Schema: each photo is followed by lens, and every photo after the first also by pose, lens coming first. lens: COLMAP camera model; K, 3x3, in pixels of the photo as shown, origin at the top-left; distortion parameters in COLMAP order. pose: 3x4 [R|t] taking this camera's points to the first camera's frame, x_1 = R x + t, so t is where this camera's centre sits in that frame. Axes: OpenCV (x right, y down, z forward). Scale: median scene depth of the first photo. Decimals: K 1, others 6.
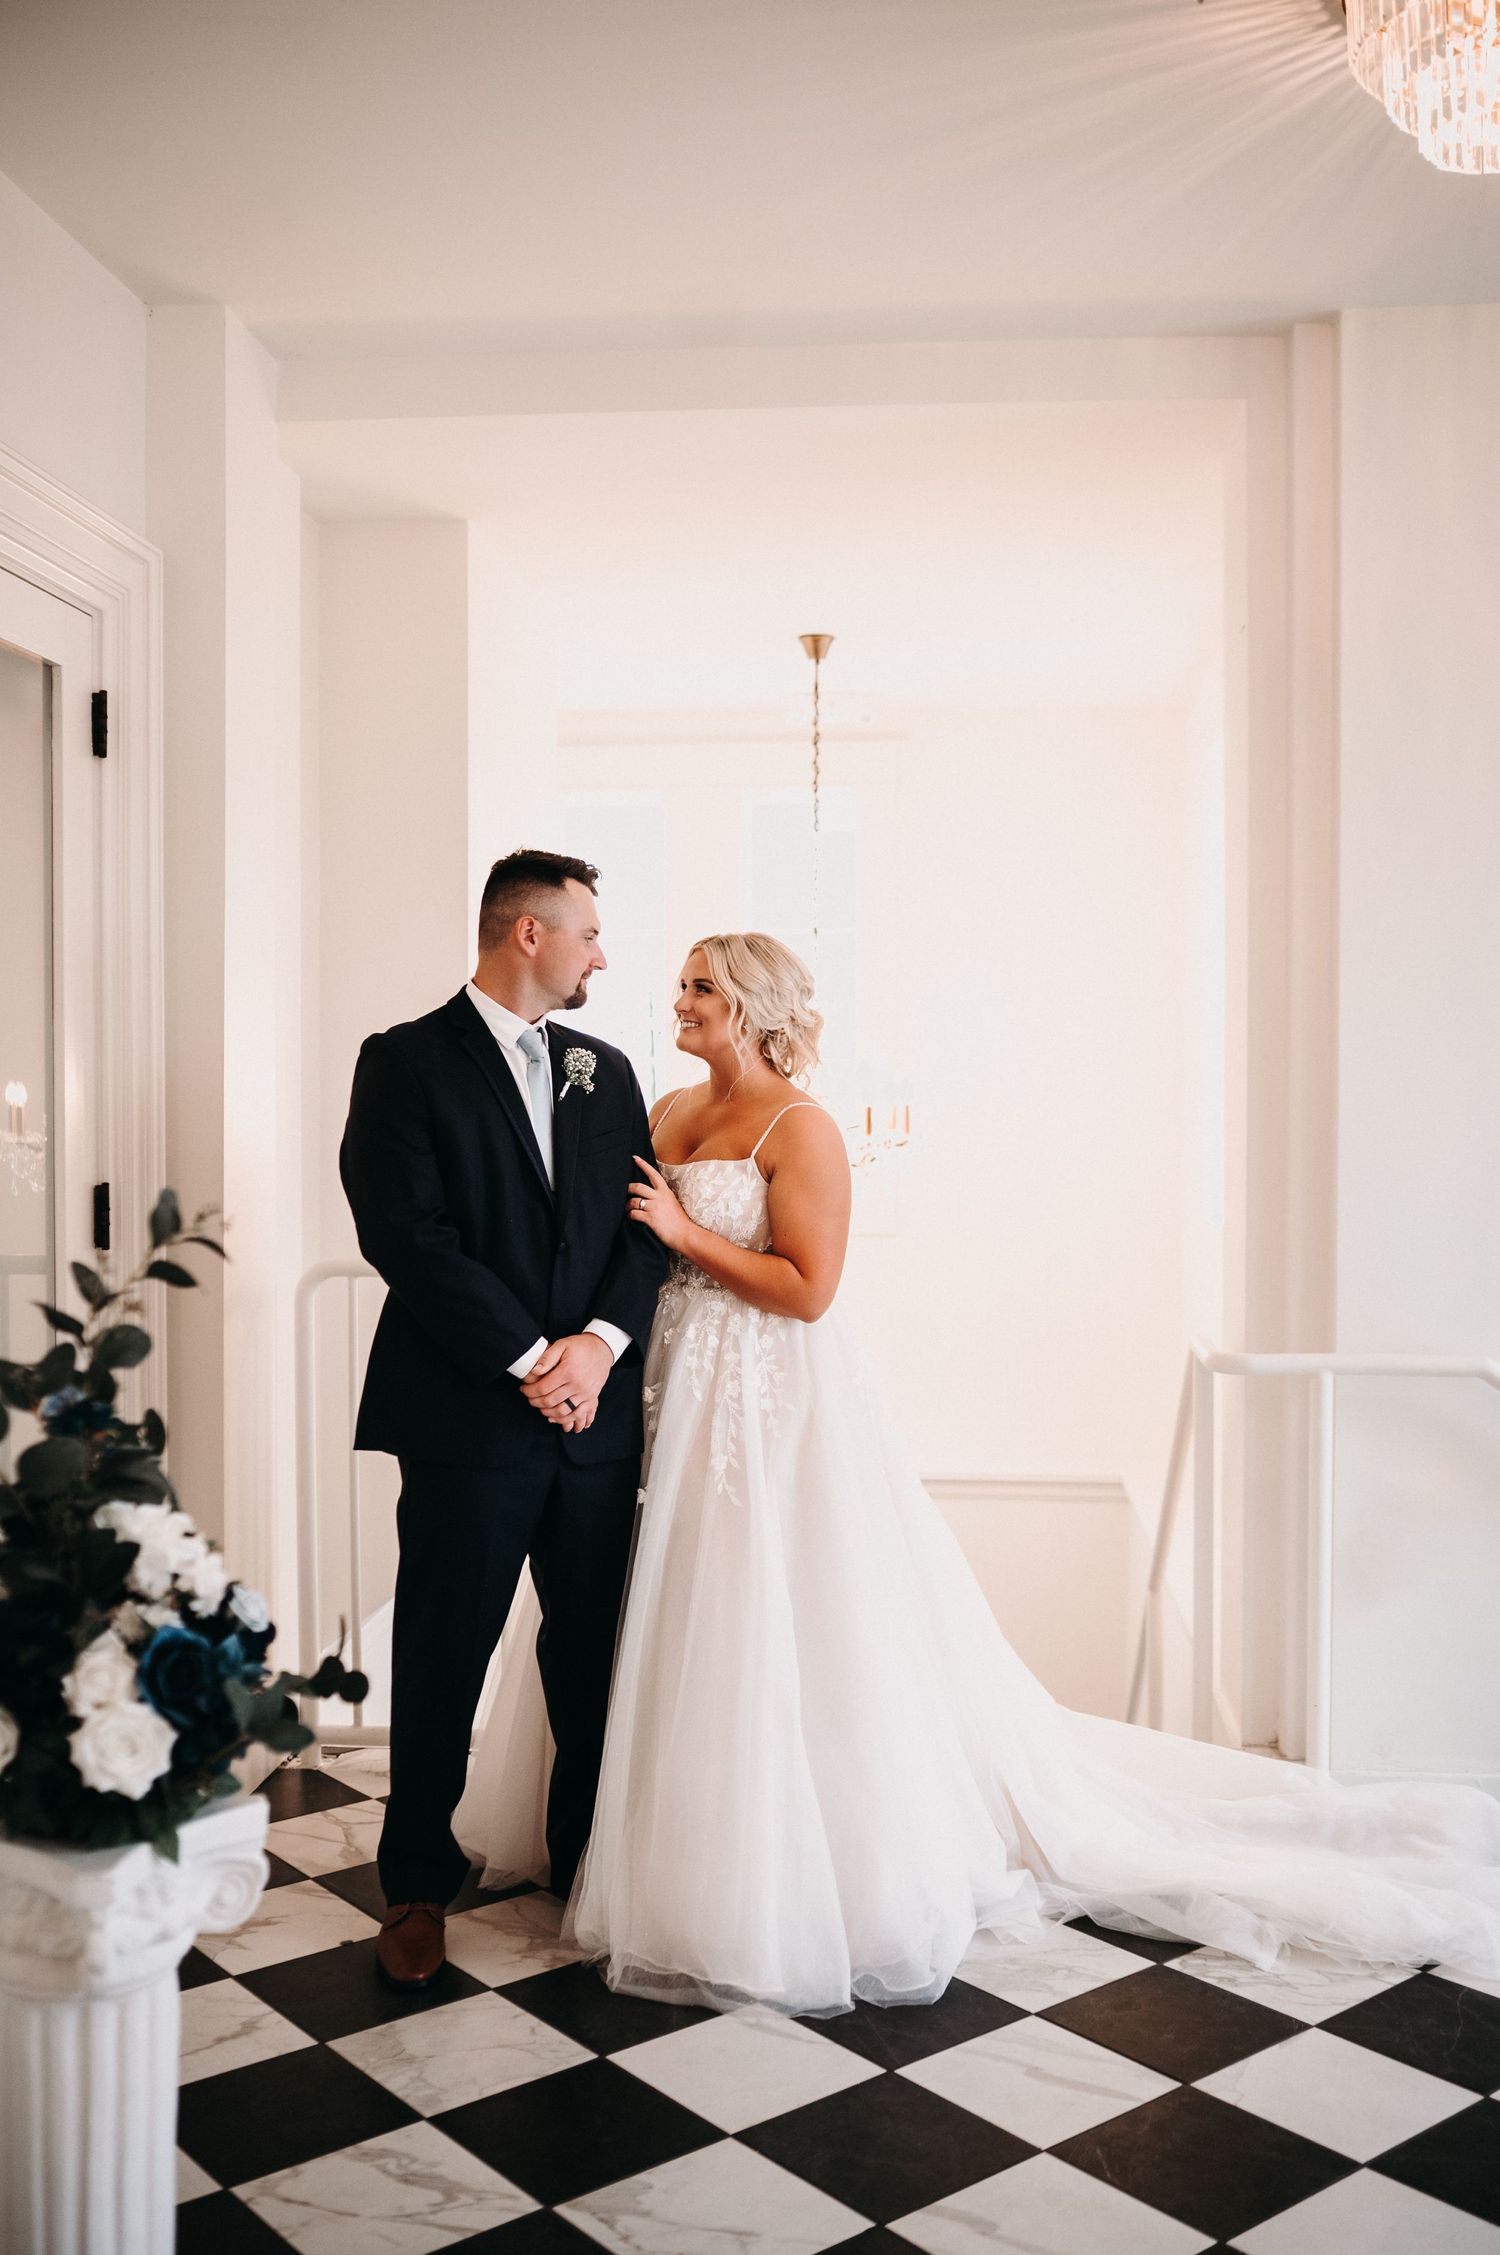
lens RADIAL K [[2182.6, 0, 819.9], [0, 2182.6, 1136.1], [0, 0, 1]] dist [-0.061050, 0.014529]
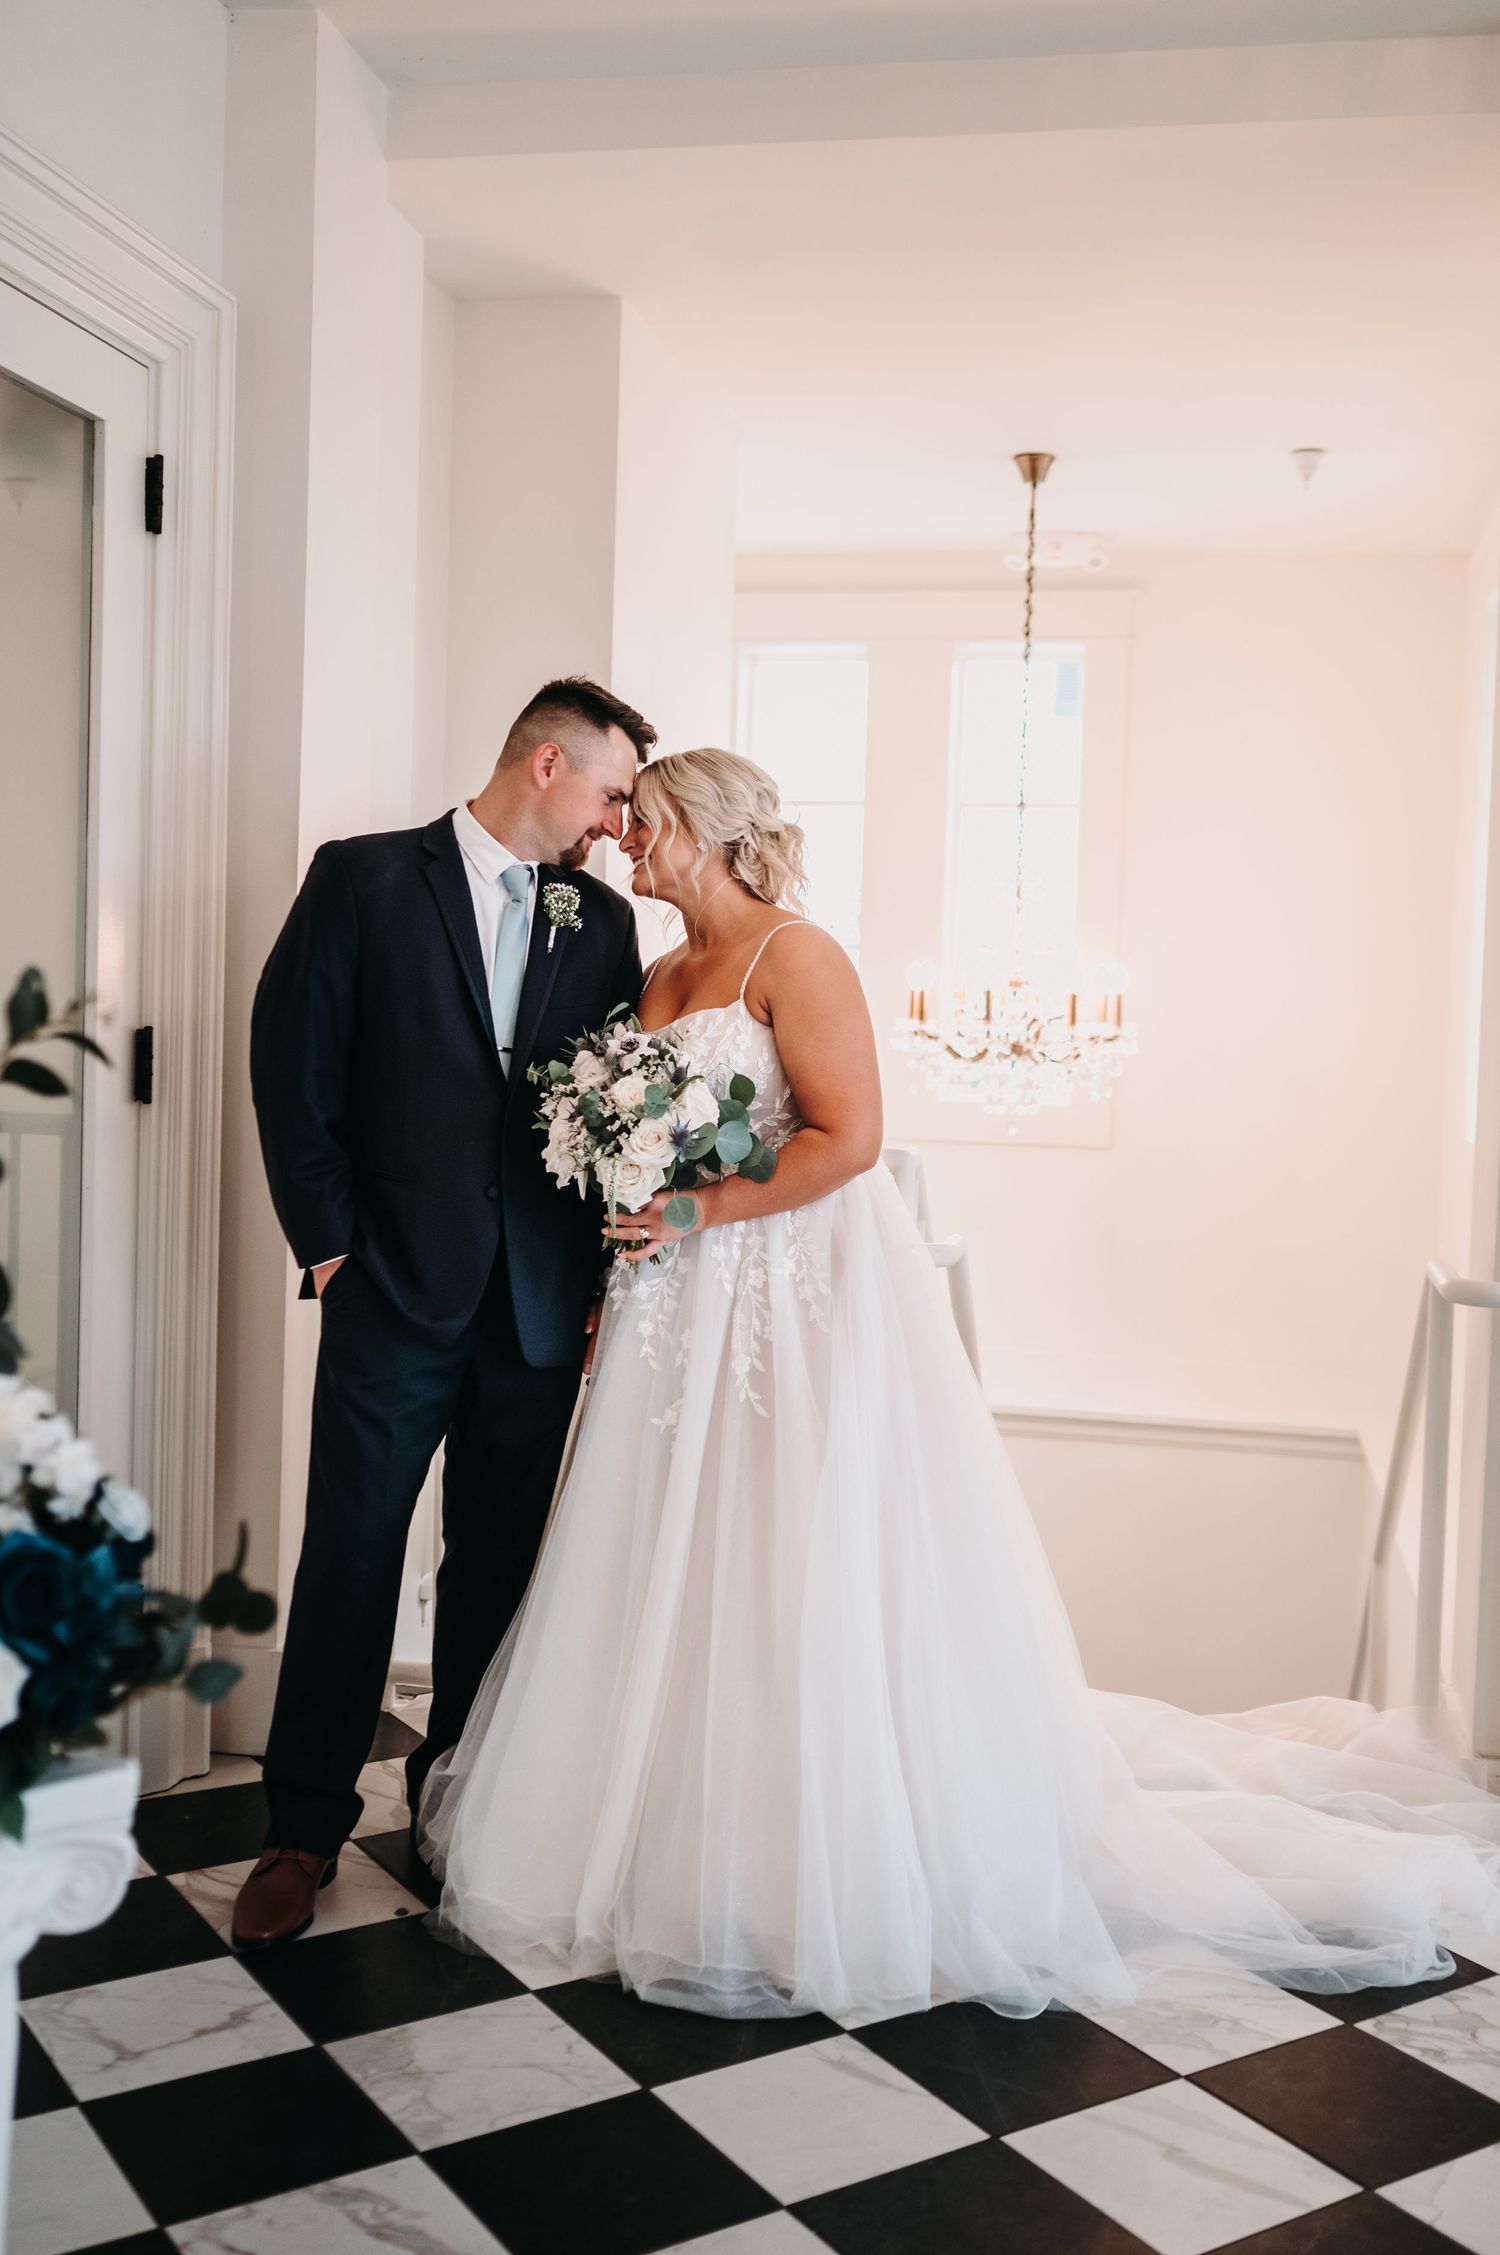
lens RADIAL K [[2376.8, 0, 761.1], [0, 2376.8, 1093.5], [0, 0, 1]] dist [0.004472, 0.004516]
pose [[0.992474, 0.034026, -0.117633, 0.036576], [-0.031449, 0.999224, 0.023696, 0.024882], [0.118348, -0.019818, 0.992774, 0.112918]]
